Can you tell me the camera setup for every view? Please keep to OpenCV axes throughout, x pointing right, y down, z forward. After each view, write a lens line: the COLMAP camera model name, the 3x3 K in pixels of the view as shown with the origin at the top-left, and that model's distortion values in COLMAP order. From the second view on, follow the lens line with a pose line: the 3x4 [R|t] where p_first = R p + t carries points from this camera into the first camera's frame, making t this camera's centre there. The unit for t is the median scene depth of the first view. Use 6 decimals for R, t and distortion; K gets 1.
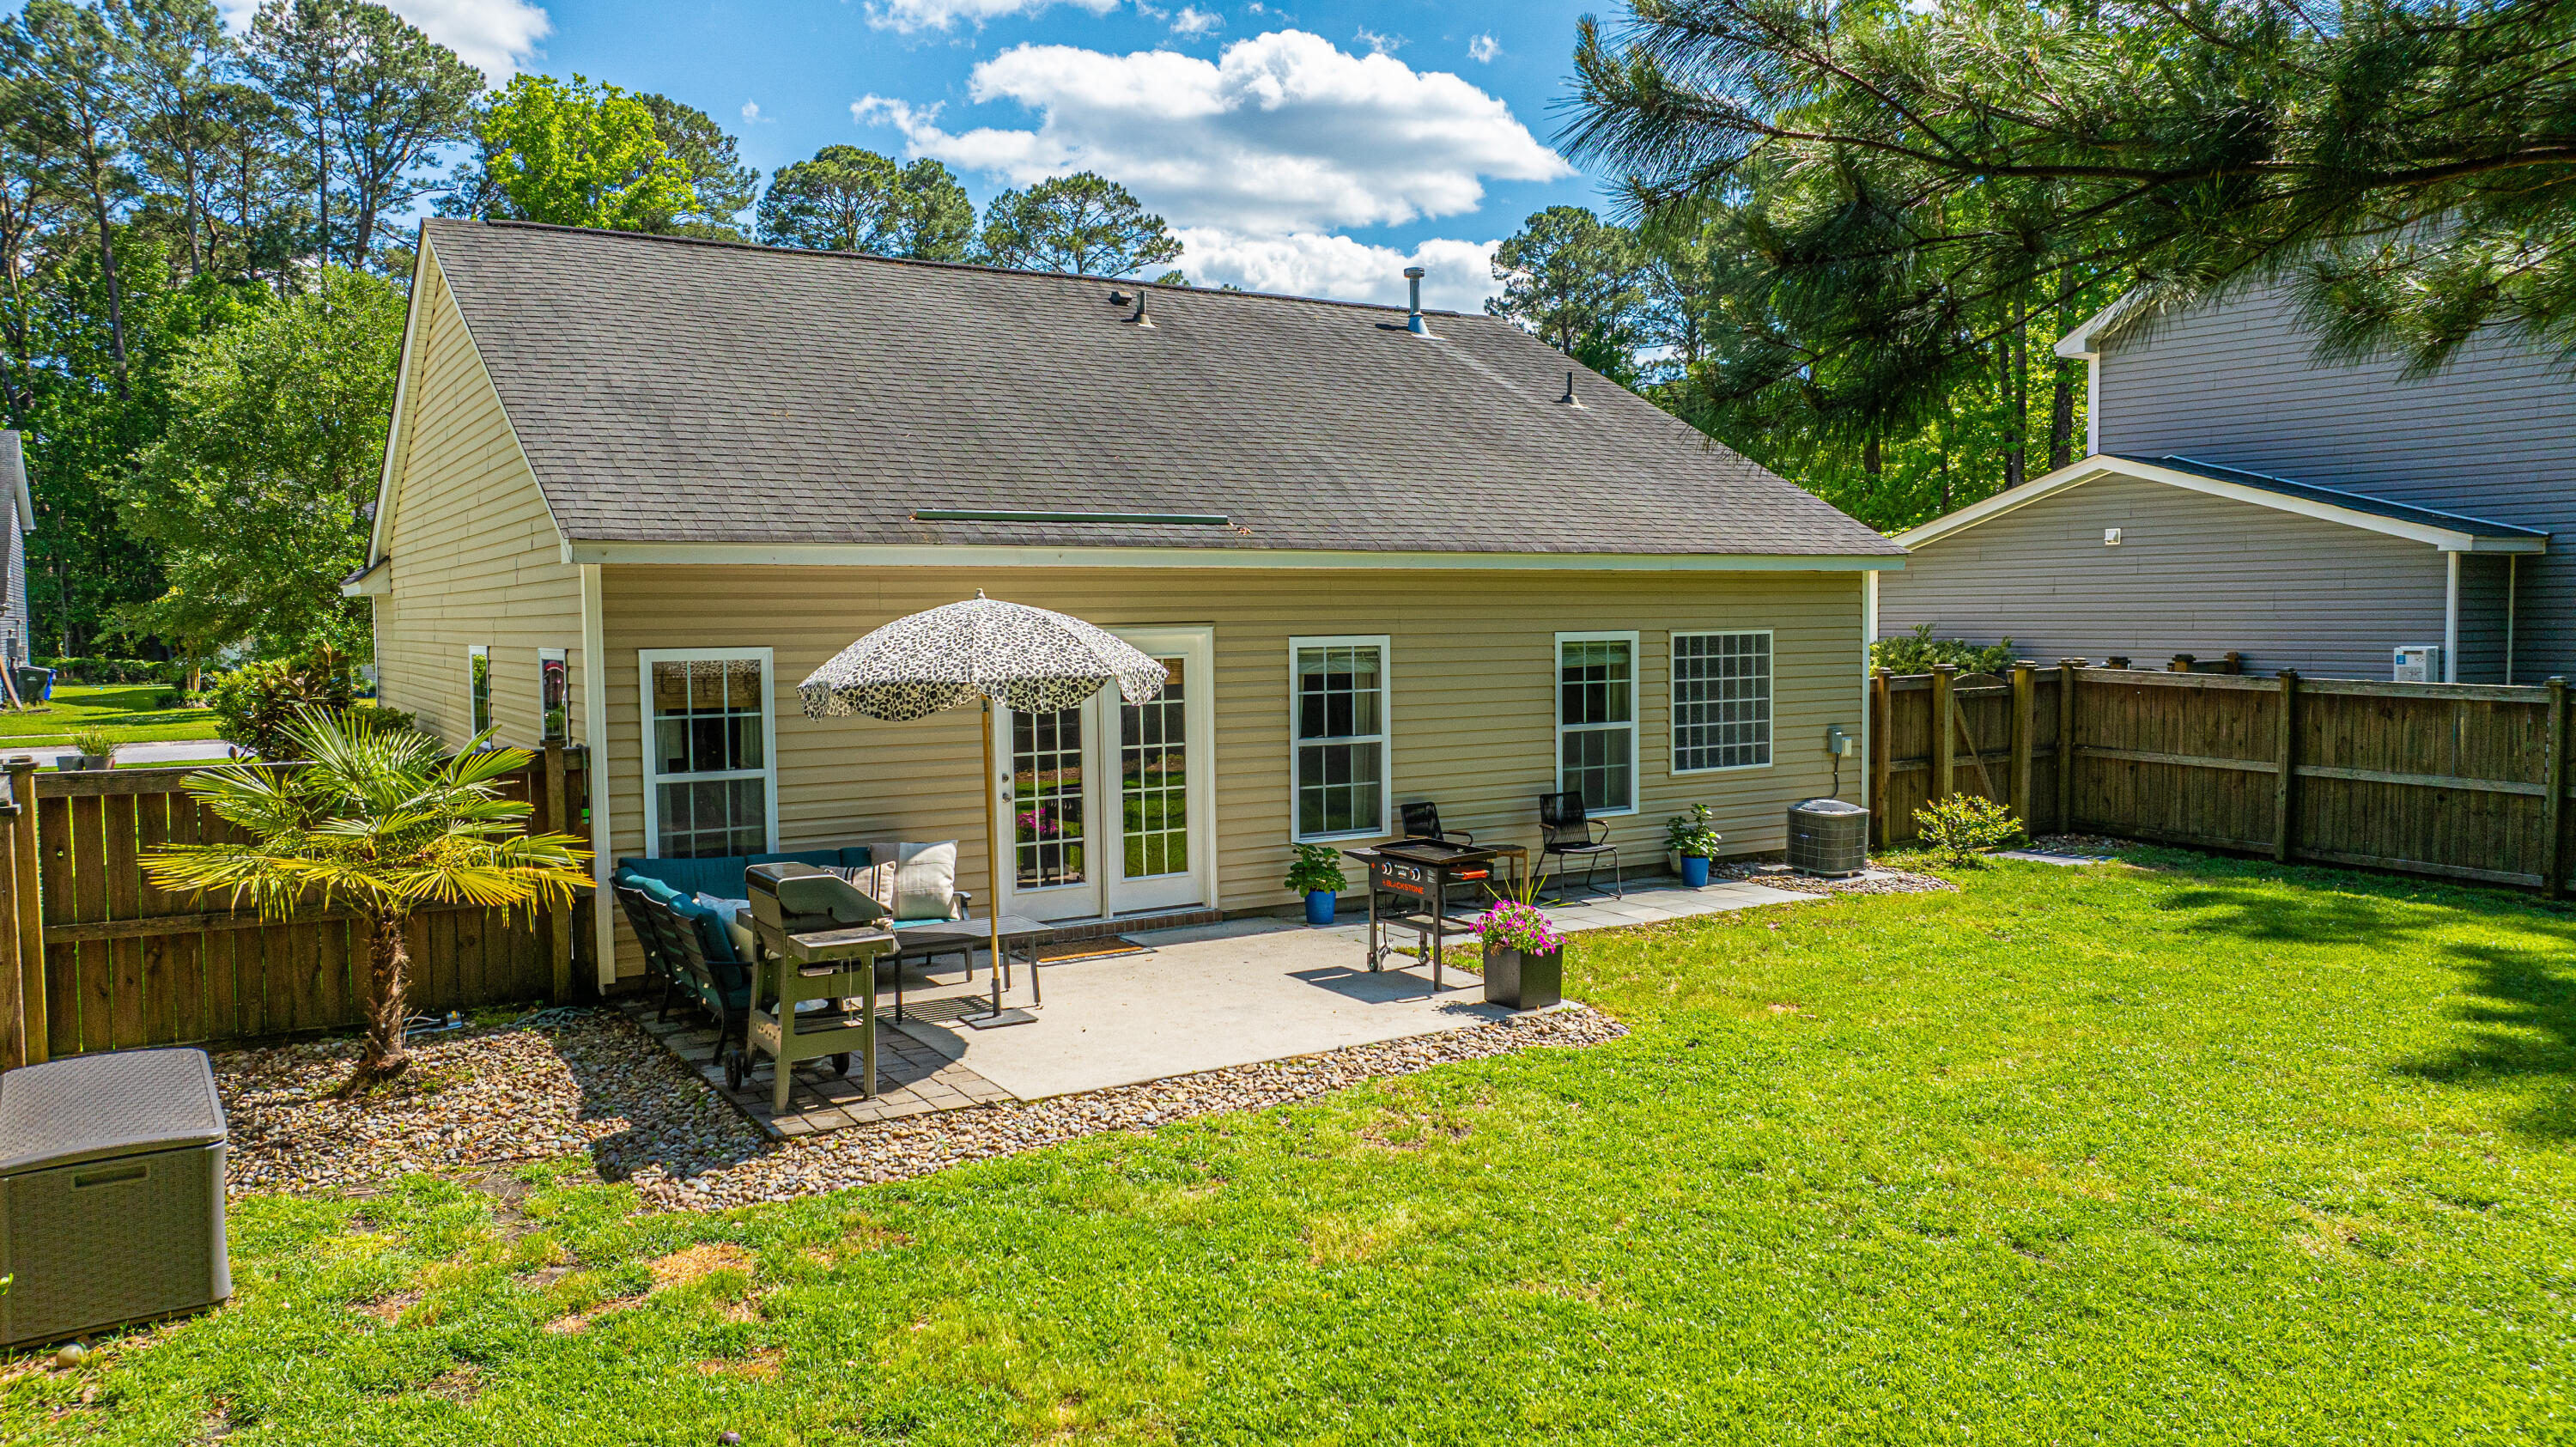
lens RADIAL K [[1810.6, 0, 1288.9], [0, 1810.6, 723.5], [0, 0, 1]] dist [-0.033919, 0.035252]
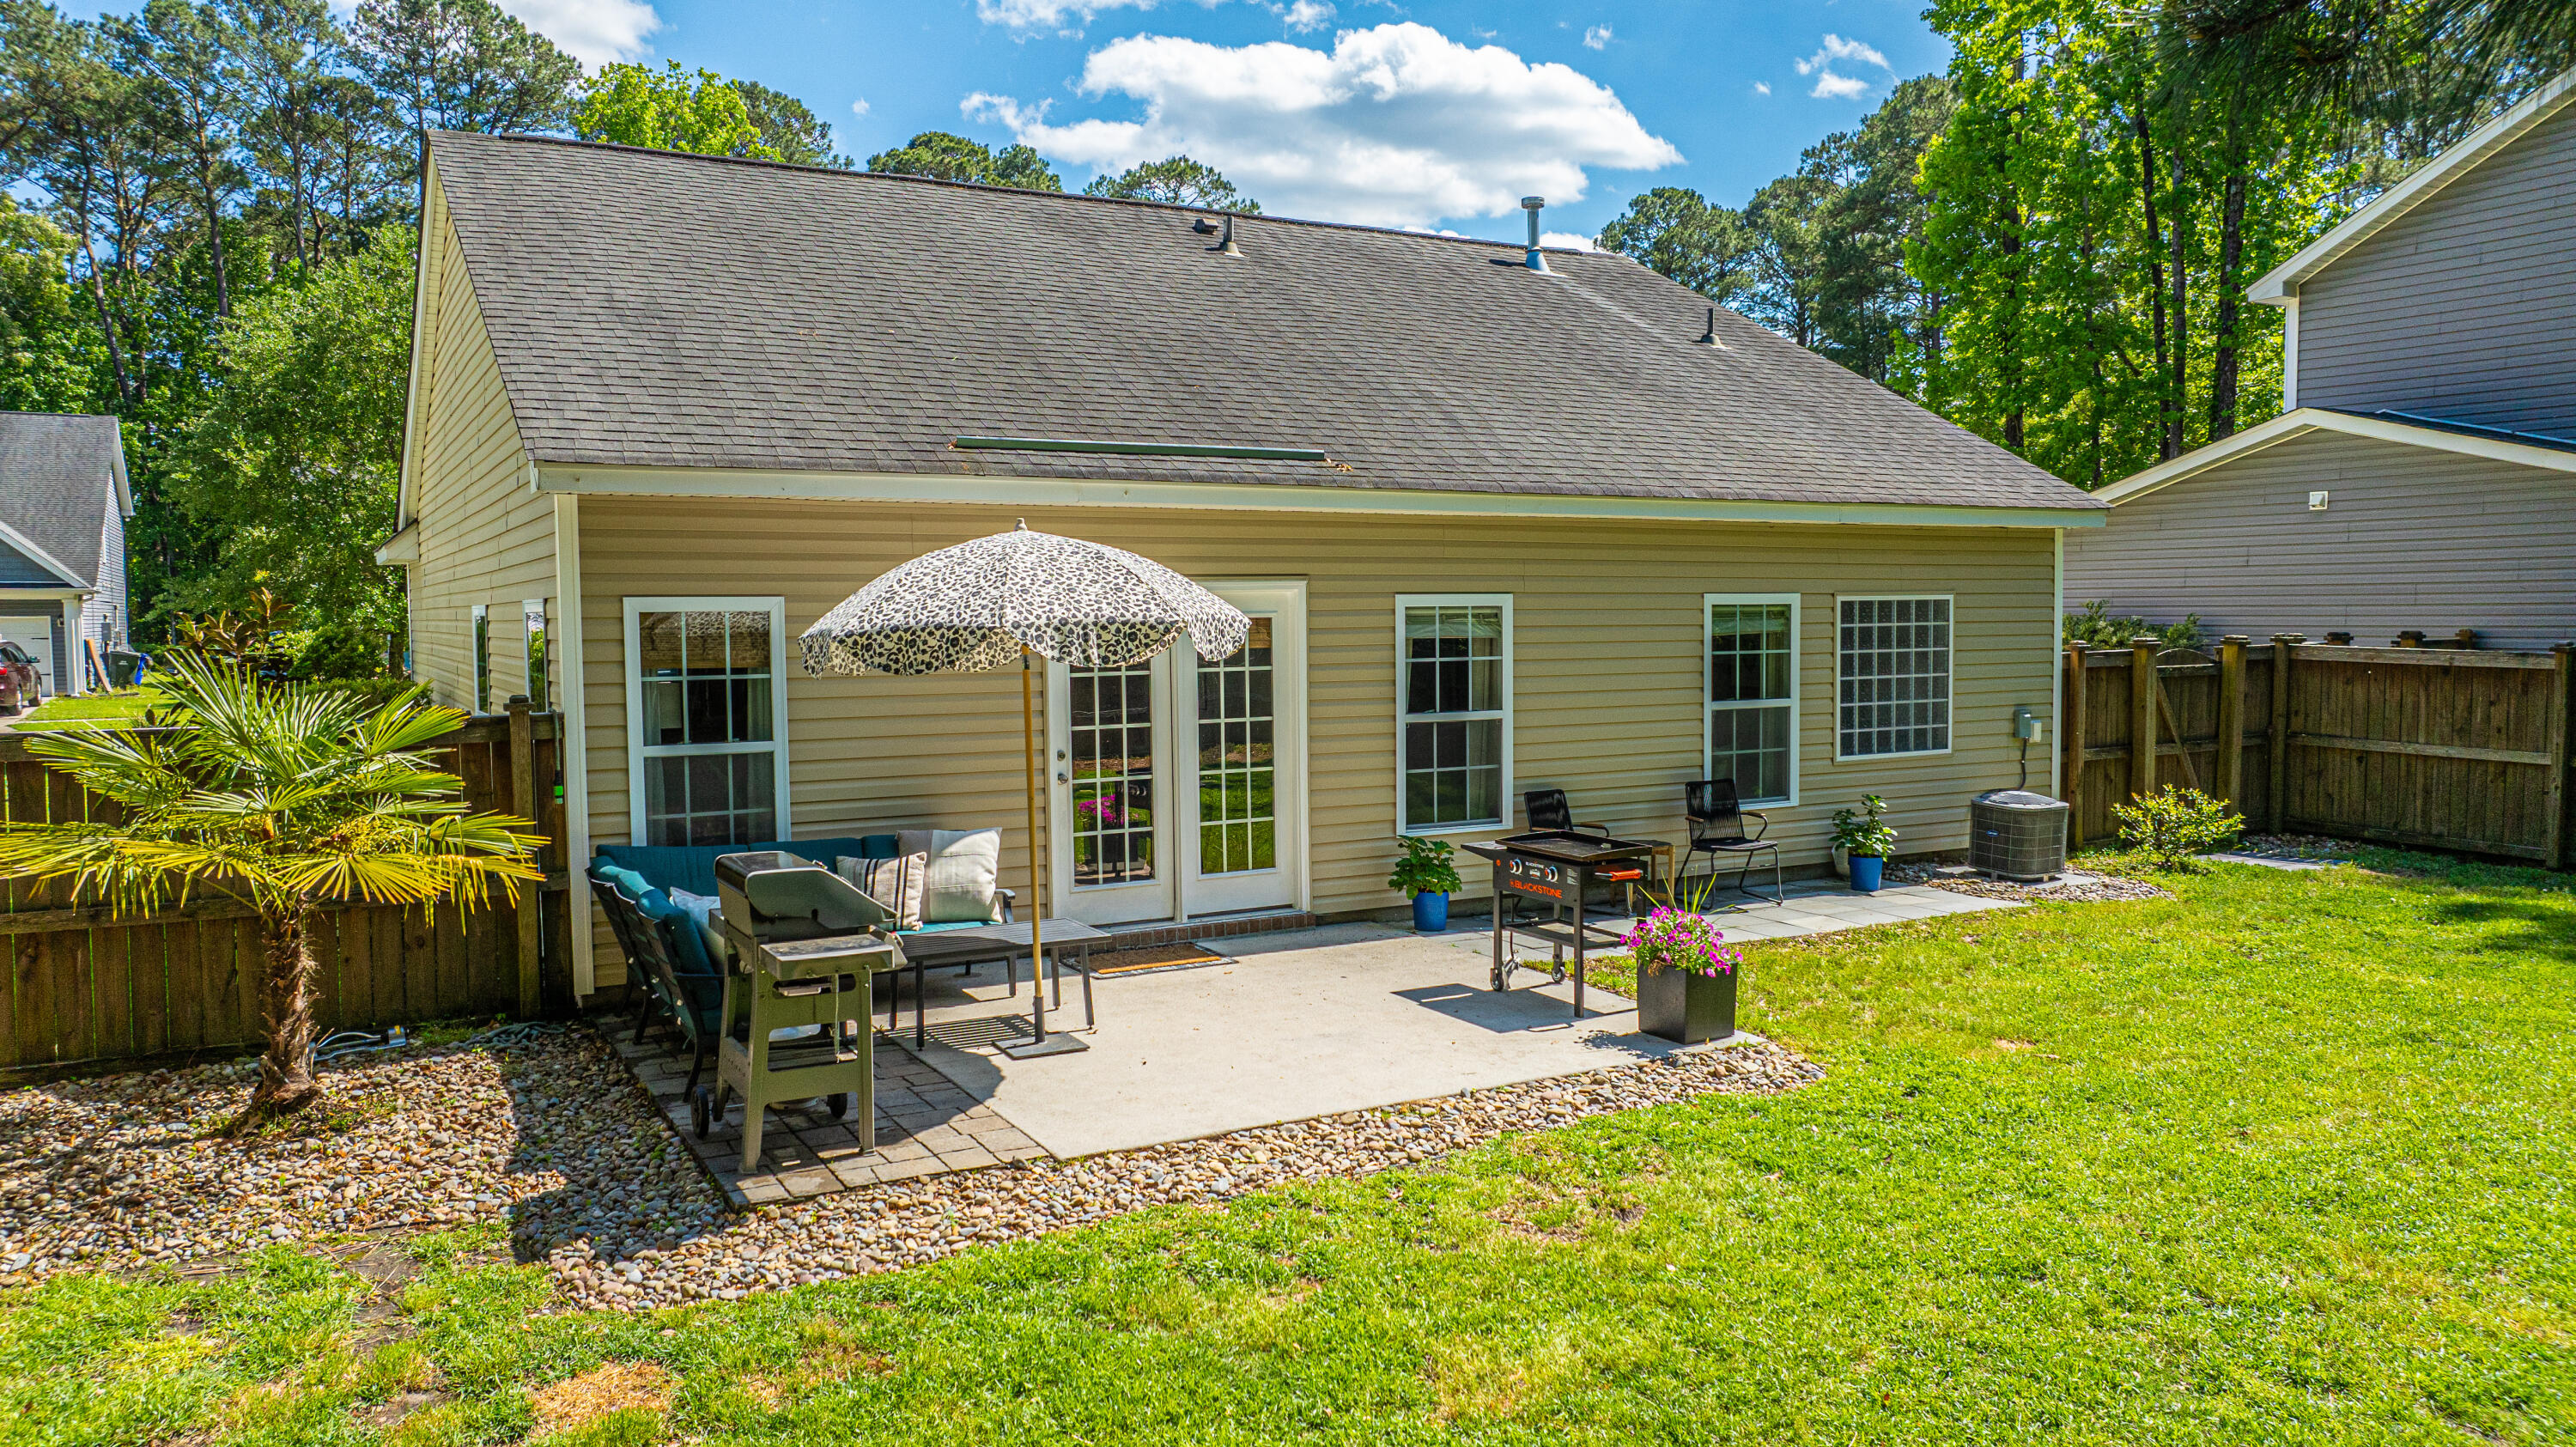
lens RADIAL K [[1810.6, 0, 1288.1], [0, 1810.6, 719.7], [0, 0, 1]] dist [-0.033919, 0.035252]
pose [[0.998623, 0.005467, -0.052175, -0.005880], [-0.005480, 0.999985, -0.000108, 0.012206], [0.052174, 0.000394, 0.998638, 0.149312]]
